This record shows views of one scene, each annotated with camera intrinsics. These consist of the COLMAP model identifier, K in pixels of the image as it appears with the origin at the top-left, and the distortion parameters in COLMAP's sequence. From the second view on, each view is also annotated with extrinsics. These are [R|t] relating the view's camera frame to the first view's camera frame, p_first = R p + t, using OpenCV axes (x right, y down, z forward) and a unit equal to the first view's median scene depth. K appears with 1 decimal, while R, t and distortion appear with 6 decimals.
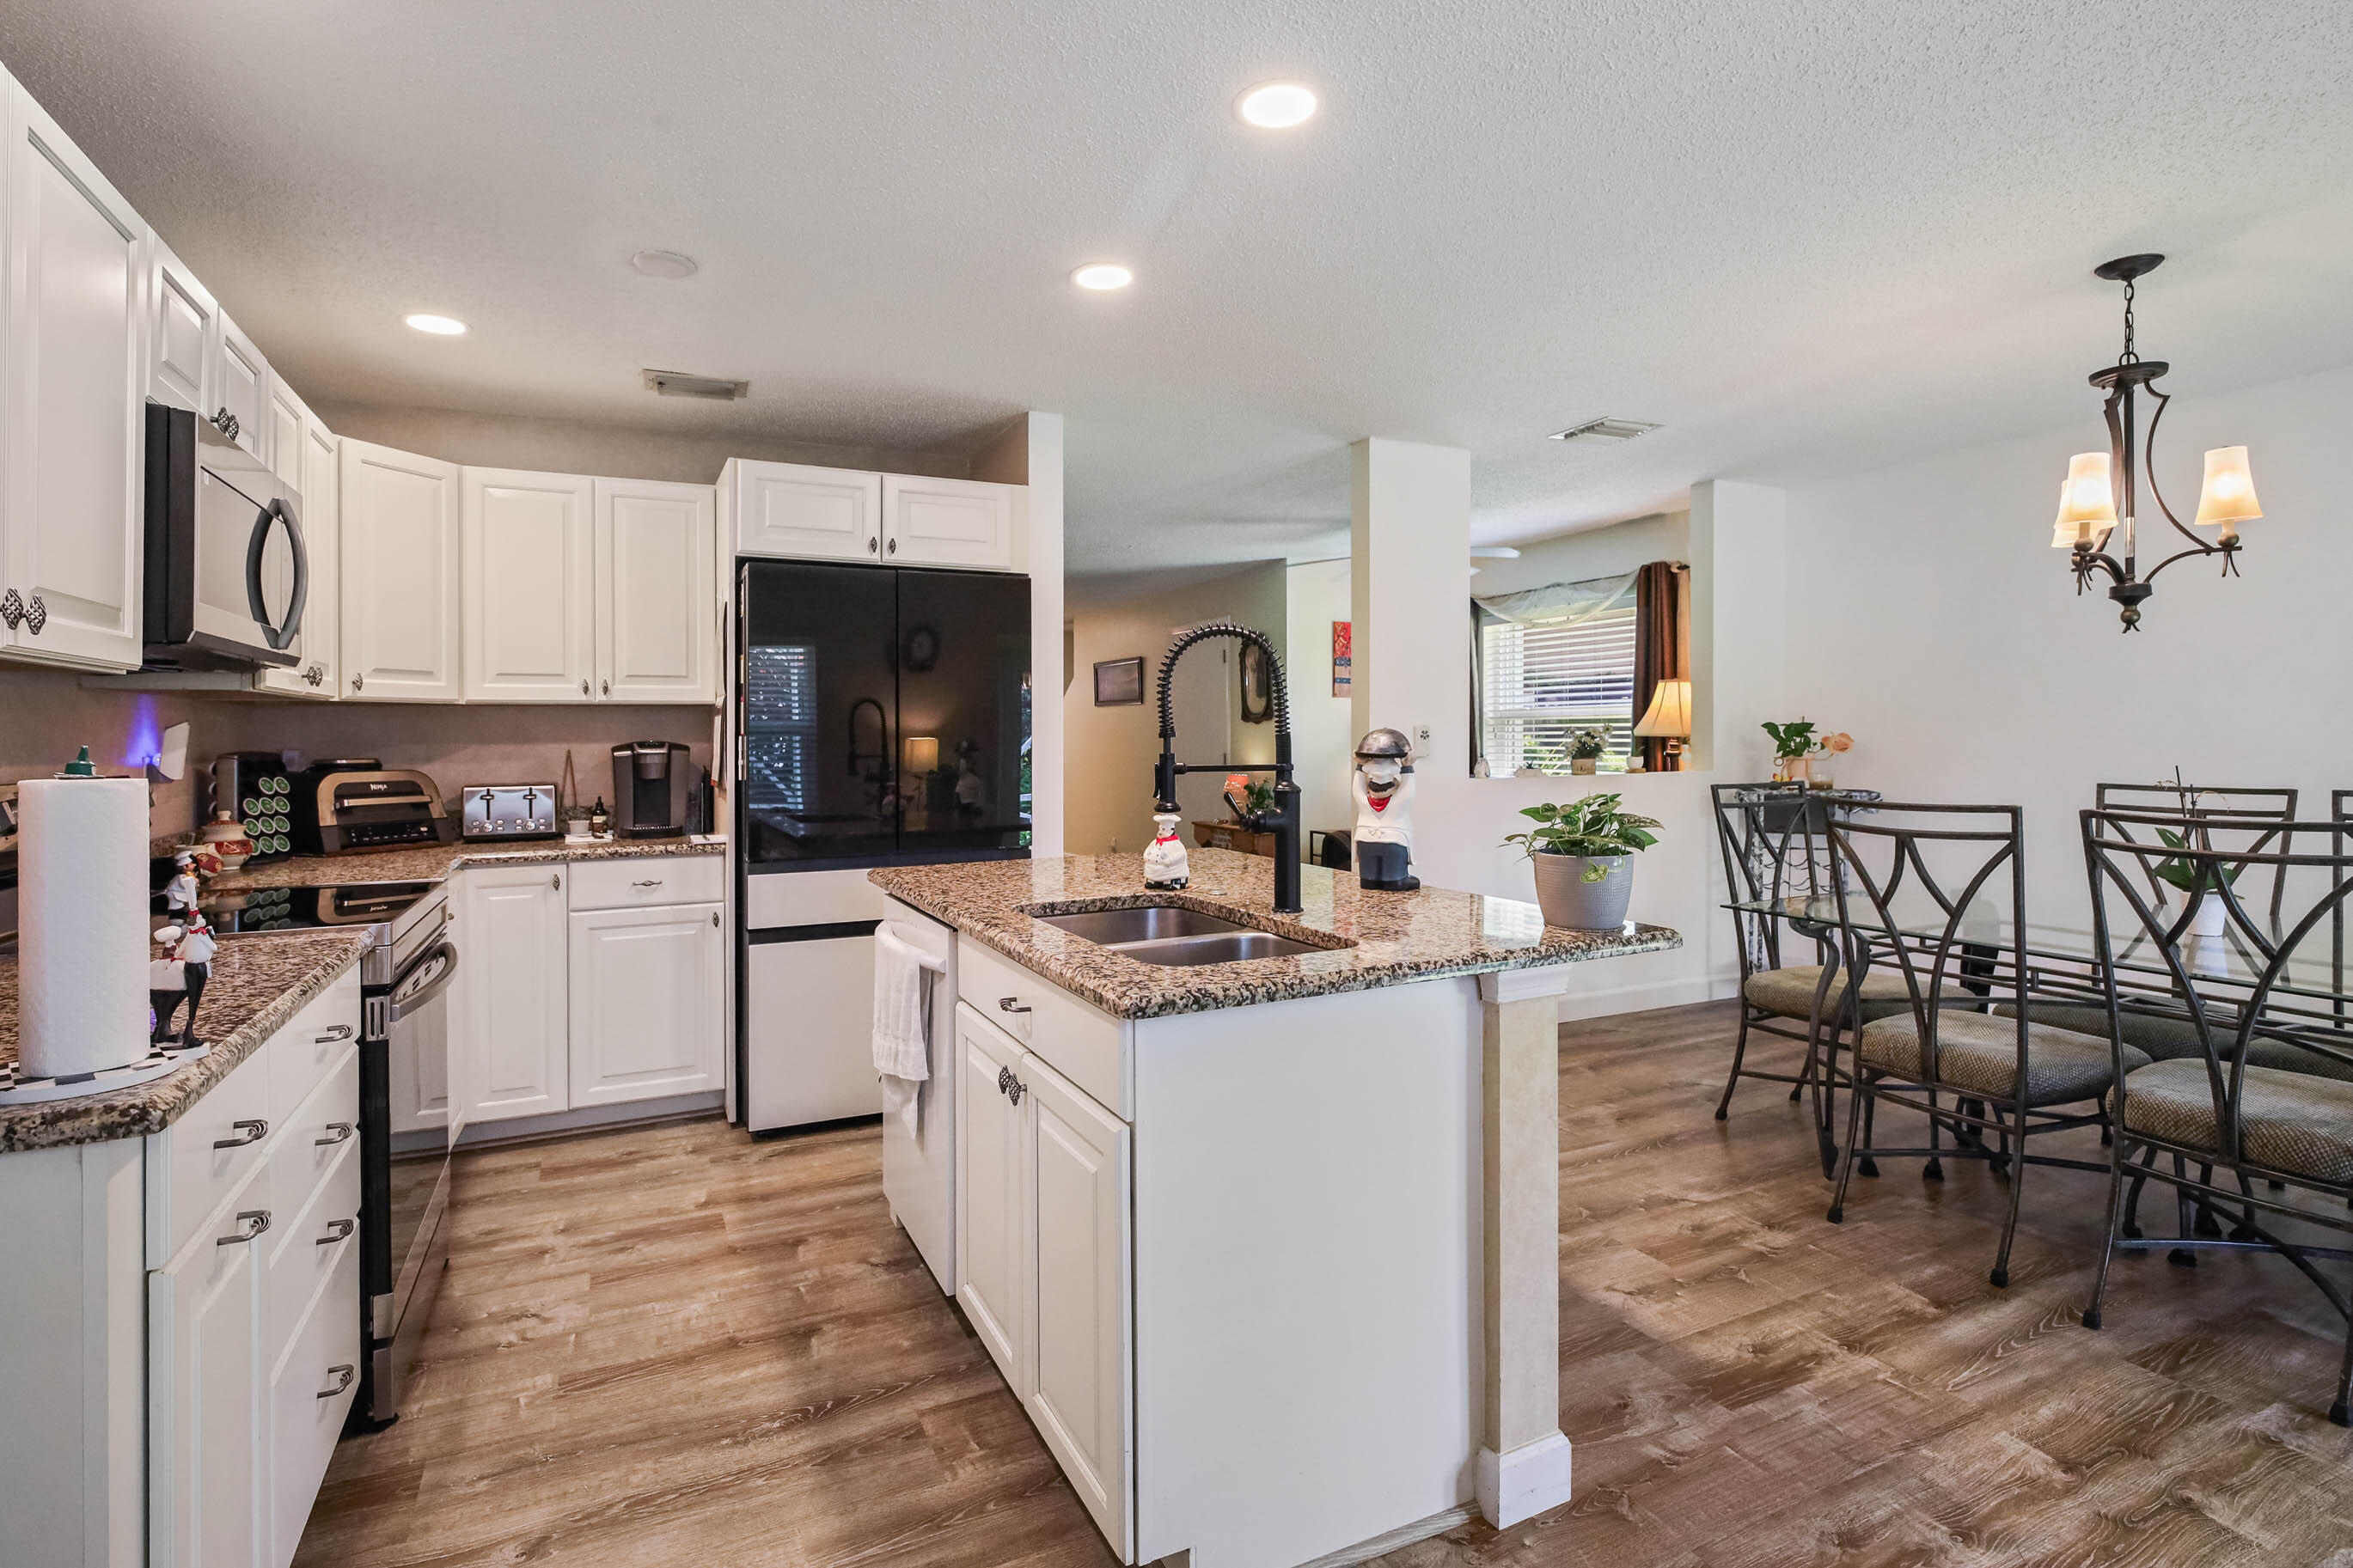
lens RADIAL K [[1149.9, 0, 1151.0], [0, 1149.9, 741.1], [0, 0, 1]] dist [-0.012857, -0.000804]
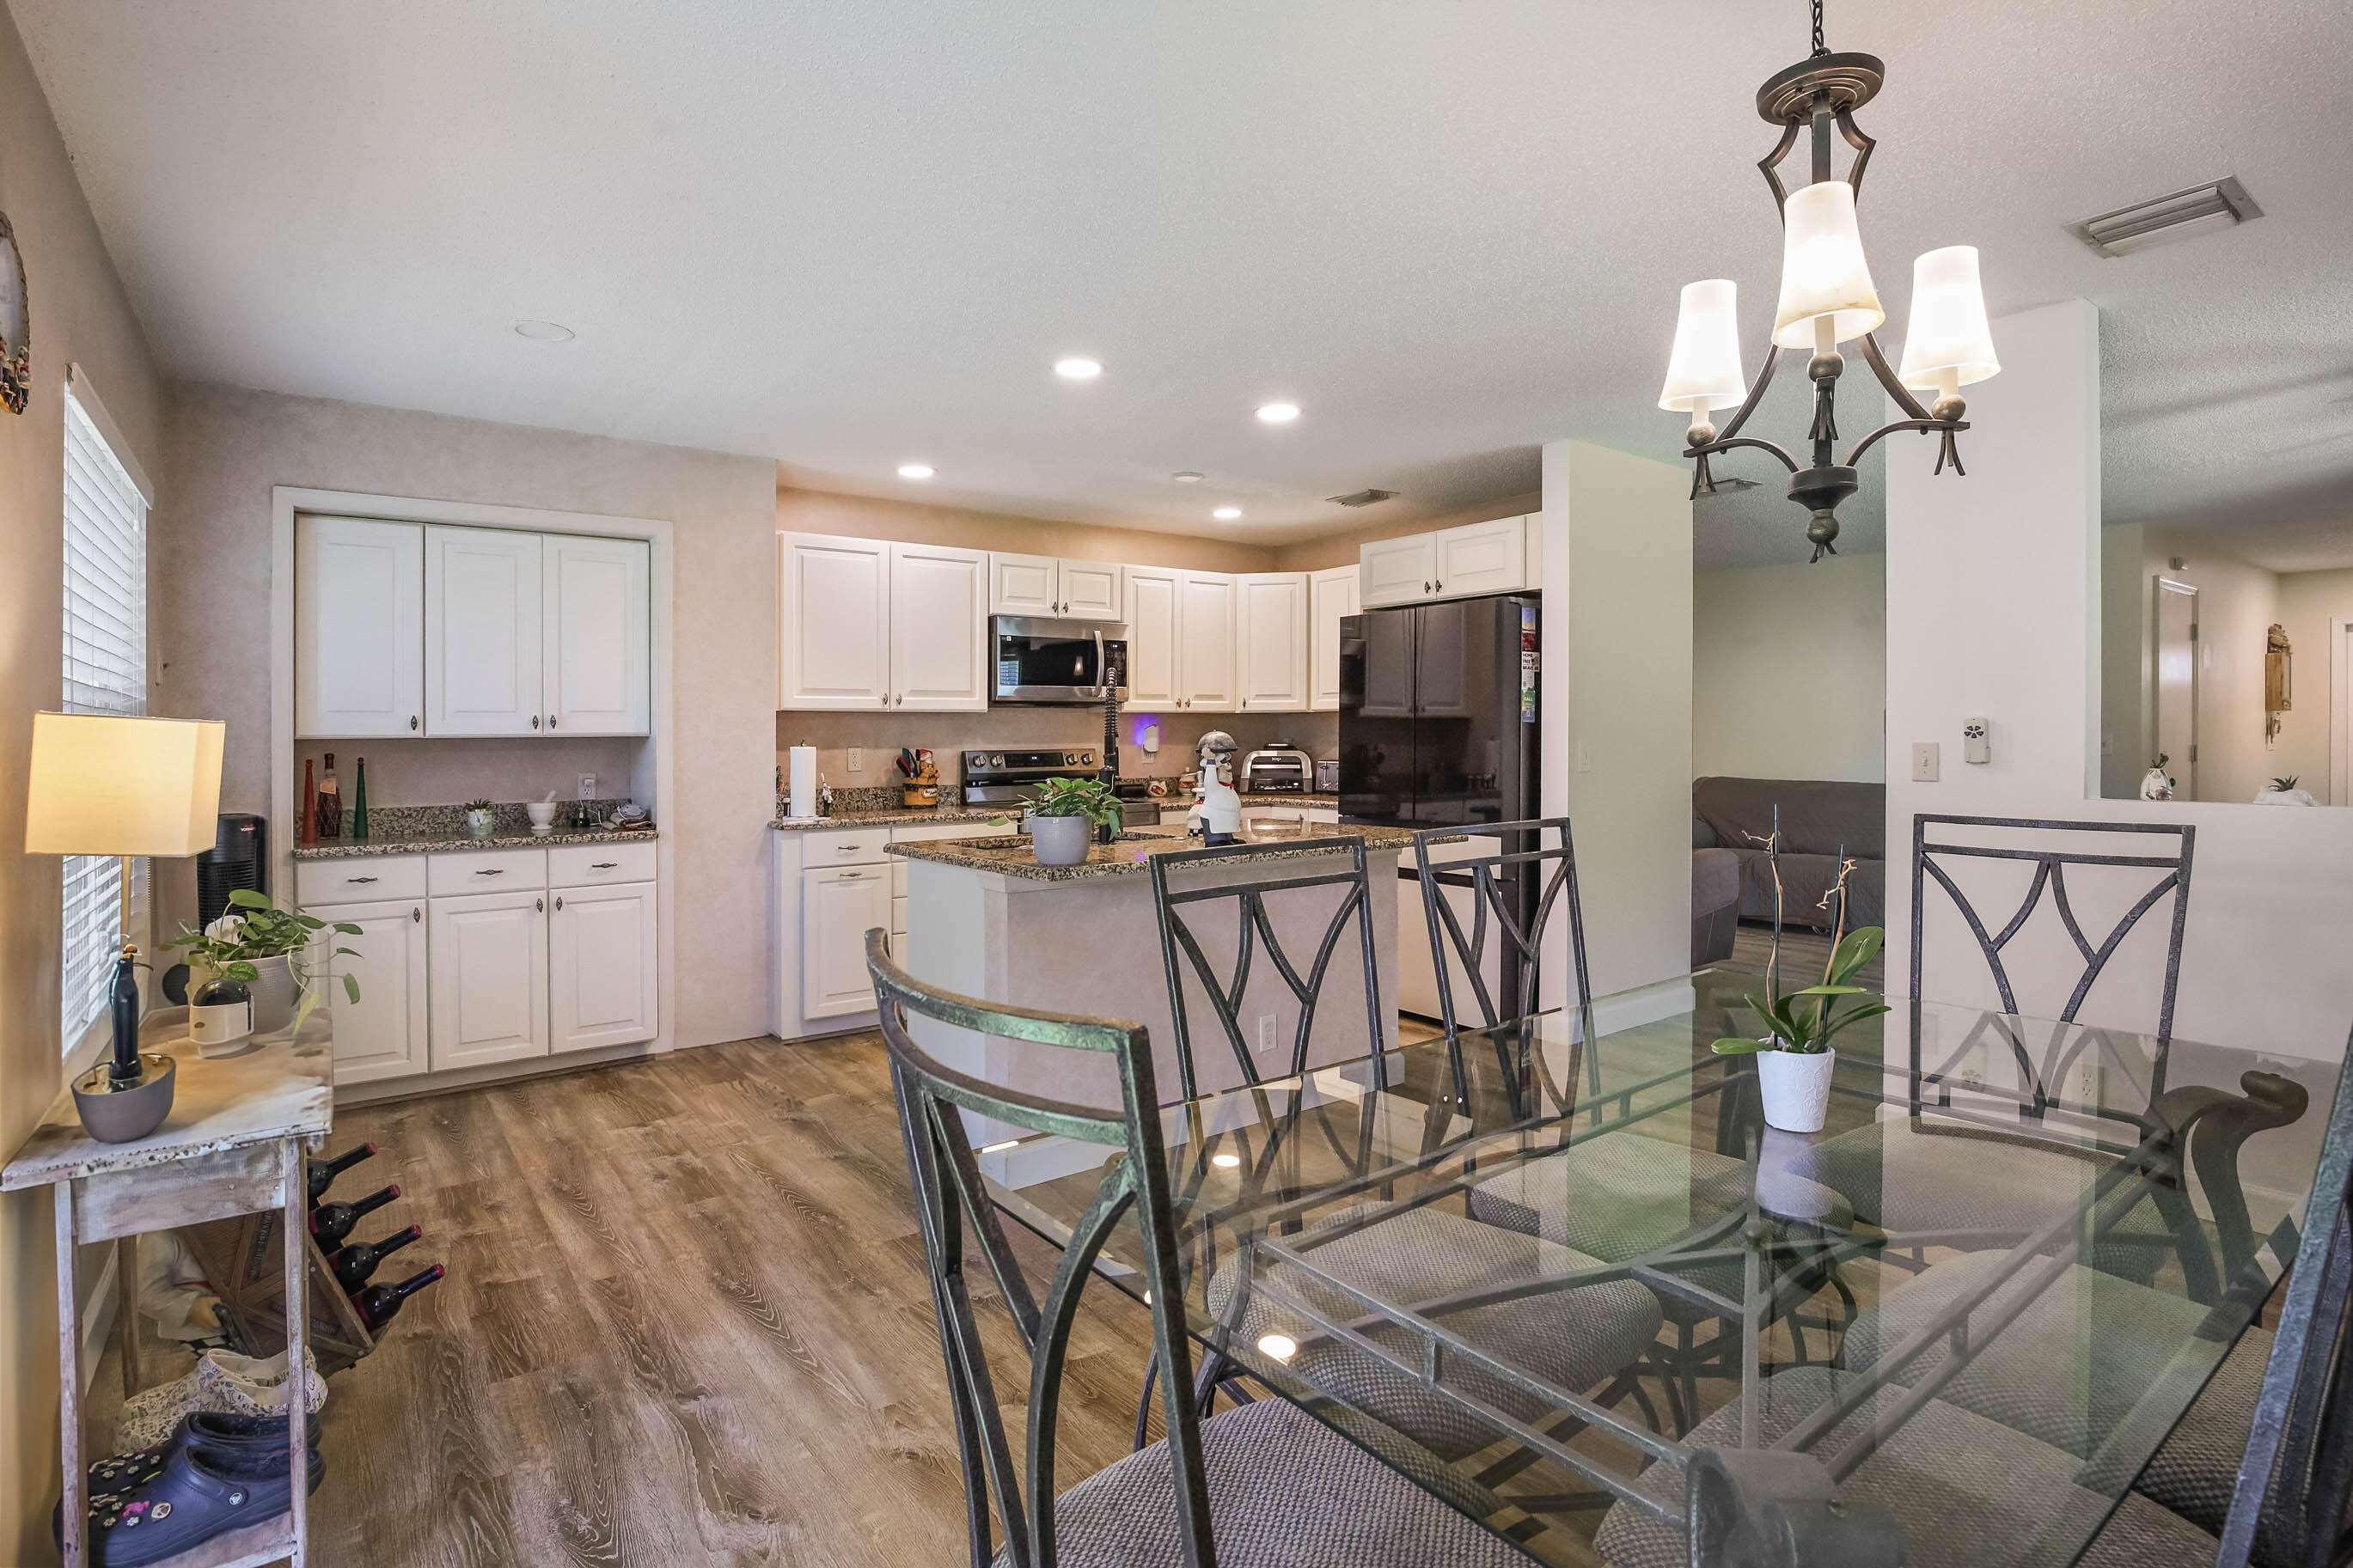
lens RADIAL K [[1149.9, 0, 1151.0], [0, 1149.9, 741.1], [0, 0, 1]] dist [-0.012857, -0.000804]
pose [[0.175283, 0.012543, -0.984438, 1.425108], [0.003390, 0.999905, 0.013344, -0.017169], [0.984512, -0.005676, 0.175224, 0.636576]]
